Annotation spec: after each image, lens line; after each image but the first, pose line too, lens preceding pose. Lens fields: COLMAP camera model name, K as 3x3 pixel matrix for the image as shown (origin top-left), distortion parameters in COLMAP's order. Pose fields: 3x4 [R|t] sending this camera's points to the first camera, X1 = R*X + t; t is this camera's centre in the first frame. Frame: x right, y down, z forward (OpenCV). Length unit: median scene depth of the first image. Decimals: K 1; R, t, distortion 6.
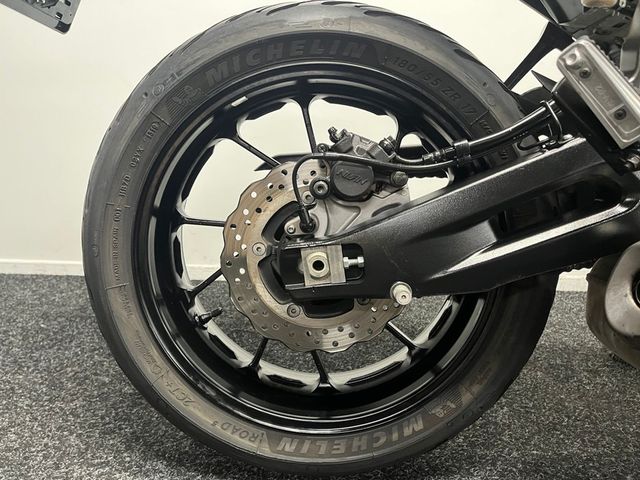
lens RADIAL K [[488.1, 0, 320.1], [0, 488.1, 239.4], [0, 0, 1]] dist [0.054592, -0.052522]
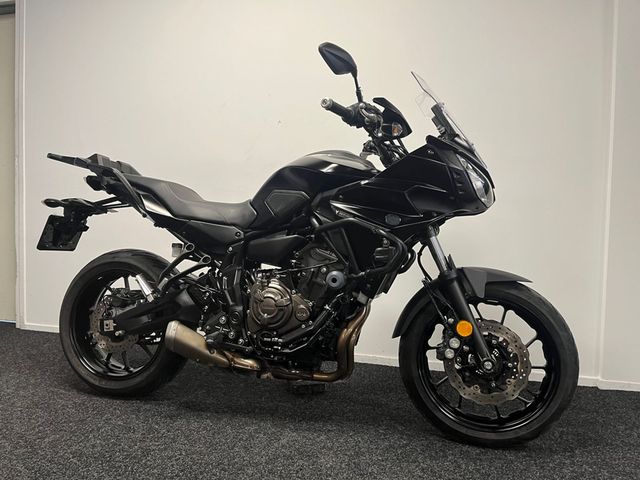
lens RADIAL K [[488.1, 0, 313.4], [0, 488.1, 239.2], [0, 0, 1]] dist [0.054592, -0.052522]
pose [[0.970467, 0.007007, -0.241131, 2.106158], [-0.051654, 0.982430, -0.179340, -0.001492], [0.235638, 0.186499, 0.953778, -2.023019]]
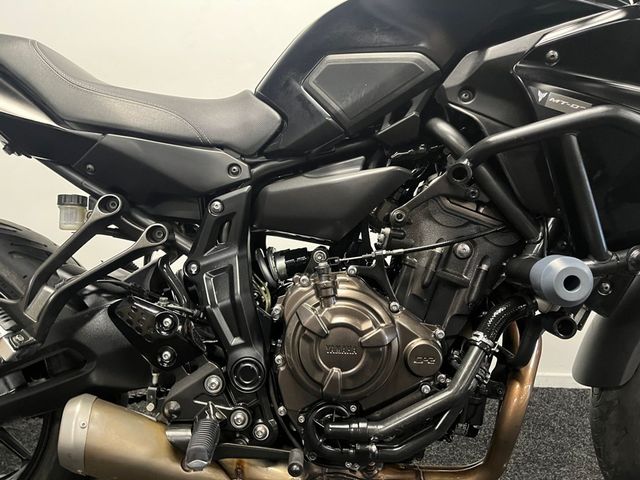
lens RADIAL K [[488.1, 0, 318.5], [0, 488.1, 242.9], [0, 0, 1]] dist [0.054592, -0.052522]
pose [[0.999843, -0.013990, -0.010868, 1.126805], [0.012811, 0.994716, -0.101860, -0.240408], [0.012235, 0.101705, 0.994739, -0.432217]]
